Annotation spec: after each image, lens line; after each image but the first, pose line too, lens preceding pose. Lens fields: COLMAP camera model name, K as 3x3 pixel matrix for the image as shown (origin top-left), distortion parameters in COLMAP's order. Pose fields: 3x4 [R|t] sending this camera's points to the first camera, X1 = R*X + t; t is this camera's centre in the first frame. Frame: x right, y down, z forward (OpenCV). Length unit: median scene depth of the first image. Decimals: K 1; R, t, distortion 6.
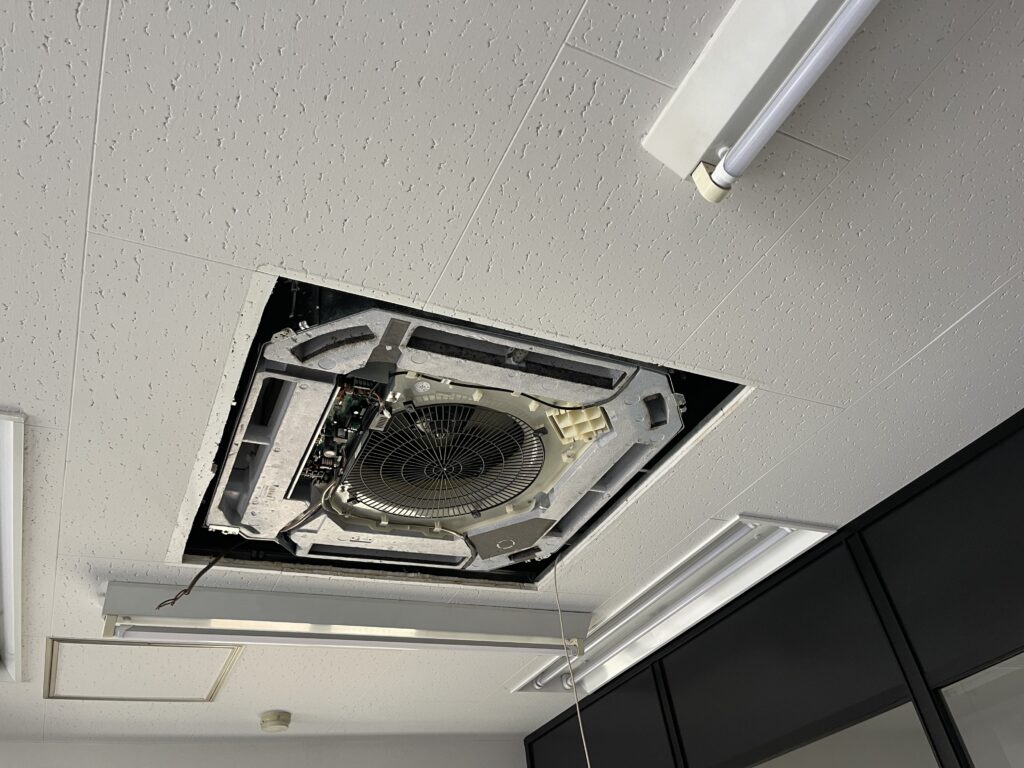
lens RADIAL K [[784.4, 0, 514.6], [0, 784.4, 388.8], [0, 0, 1]] dist [0.067004, -0.105059]
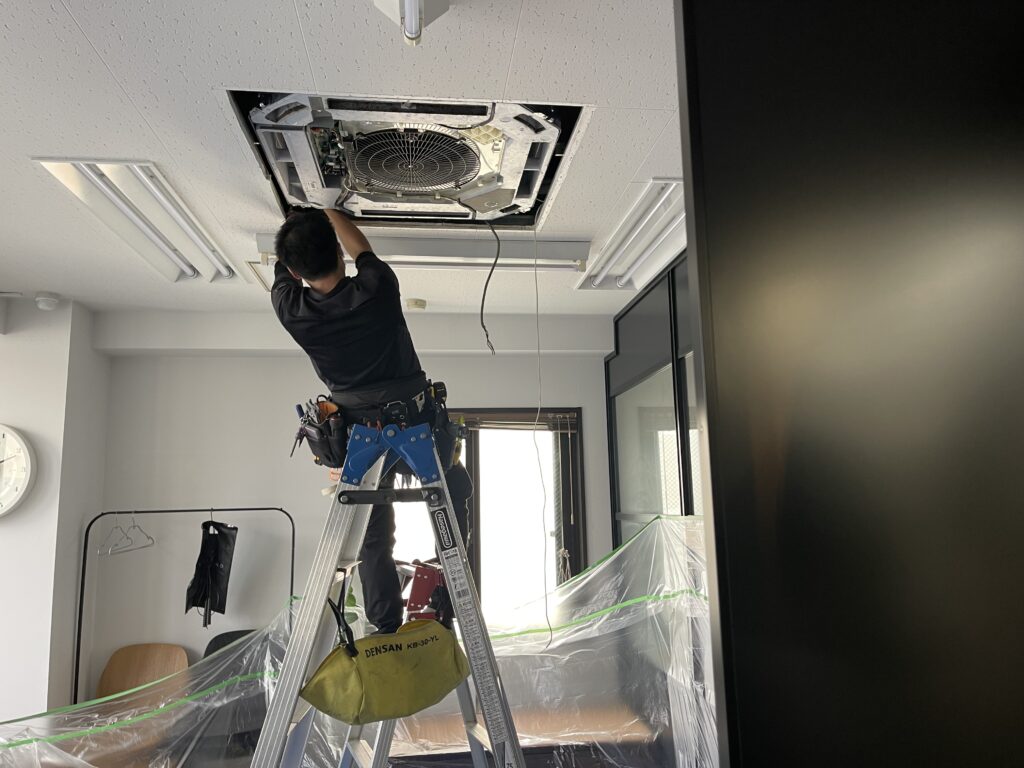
lens RADIAL K [[796.5, 0, 531.4], [0, 796.5, 384.1], [0, 0, 1]] dist [0.045883, -0.120935]
pose [[0.940854, 0.060605, -0.333349, 0.536392], [0.116288, 0.866343, 0.485723, -0.203778], [0.318232, -0.495759, 0.808054, -0.286998]]
